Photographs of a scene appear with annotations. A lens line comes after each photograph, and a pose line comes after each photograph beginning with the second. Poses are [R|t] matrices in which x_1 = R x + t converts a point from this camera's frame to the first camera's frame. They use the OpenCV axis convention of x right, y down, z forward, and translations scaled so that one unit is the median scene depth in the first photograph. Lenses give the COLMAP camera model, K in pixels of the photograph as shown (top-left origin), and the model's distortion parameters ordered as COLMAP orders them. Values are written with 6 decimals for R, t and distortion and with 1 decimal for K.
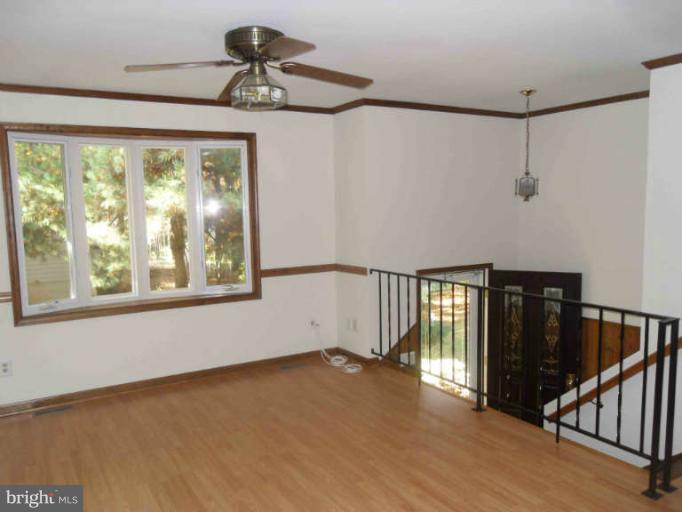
lens RADIAL K [[588.9, 0, 341.5], [0, 588.9, 255.3], [0, 0, 1]] dist [-0.014903, -0.007703]
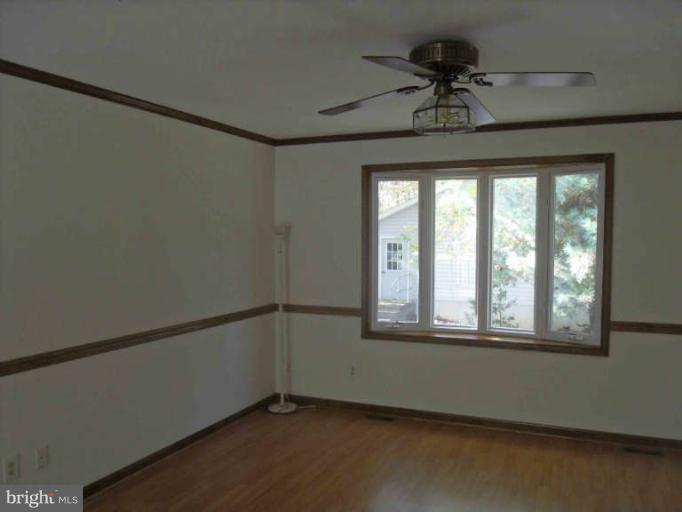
lens RADIAL K [[588.9, 0, 341.7], [0, 588.9, 258.8], [0, 0, 1]] dist [-0.014903, -0.007703]
pose [[0.594035, 0.057449, -0.802385, 0.289265], [-0.088662, 0.996046, 0.005675, -0.032523], [0.799539, 0.067769, 0.596779, 0.220243]]
